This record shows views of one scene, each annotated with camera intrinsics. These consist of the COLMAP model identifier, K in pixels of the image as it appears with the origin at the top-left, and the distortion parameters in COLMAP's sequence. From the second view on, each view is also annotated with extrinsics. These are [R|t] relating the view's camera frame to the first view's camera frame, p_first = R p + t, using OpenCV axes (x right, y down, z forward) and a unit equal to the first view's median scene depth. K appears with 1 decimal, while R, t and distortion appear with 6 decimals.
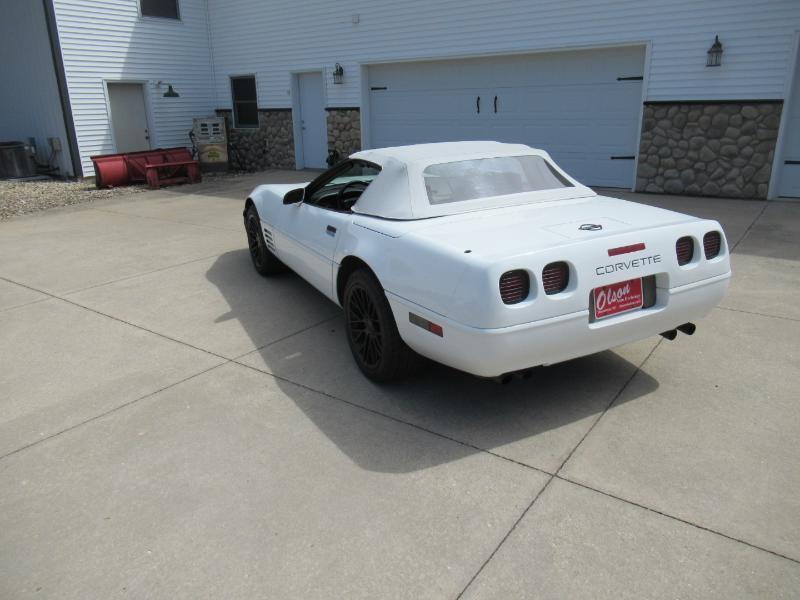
lens RADIAL K [[592.7, 0, 400.0], [0, 592.7, 300.0], [0, 0, 1]] dist [-0.004510, -0.006324]
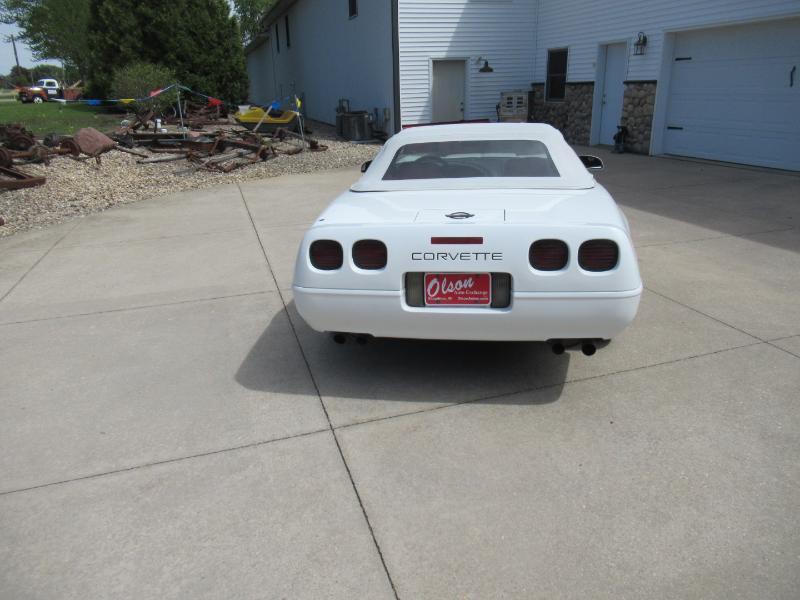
lens RADIAL K [[598.2, 0, 392.2], [0, 598.2, 291.7], [0, 0, 1]] dist [-0.002171, -0.005462]
pose [[0.791120, 0.193609, -0.580211, 0.199162], [-0.175987, 0.980520, 0.087228, -0.015641], [0.585797, 0.033102, 0.809782, 0.030557]]
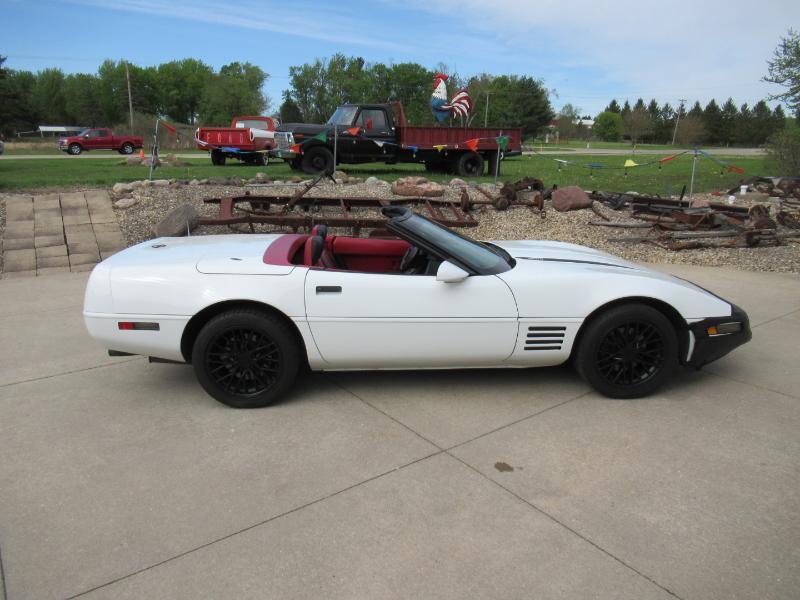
lens RADIAL K [[592.7, 0, 400.0], [0, 592.7, 300.0], [0, 0, 1]] dist [-0.004510, -0.006324]
pose [[-0.316653, 0.248779, -0.915336, 0.277680], [-0.295732, 0.891001, 0.344471, -0.169148], [0.901262, 0.379772, -0.208566, 0.465336]]
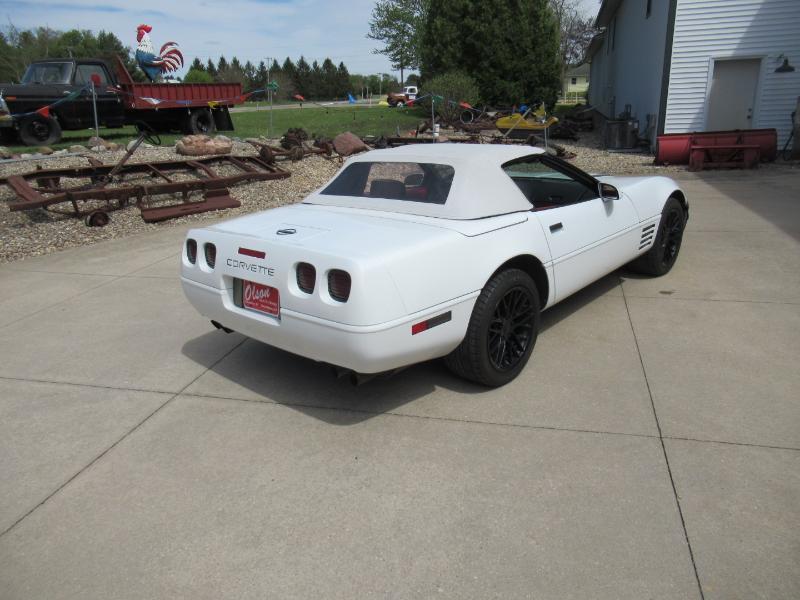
lens RADIAL K [[592.7, 0, 400.0], [0, 592.7, 300.0], [0, 0, 1]] dist [-0.004510, -0.006324]
pose [[0.340093, 0.300935, -0.890941, 0.329266], [-0.256719, 0.941139, 0.219894, -0.070131], [0.904672, 0.153937, 0.397330, 0.185112]]
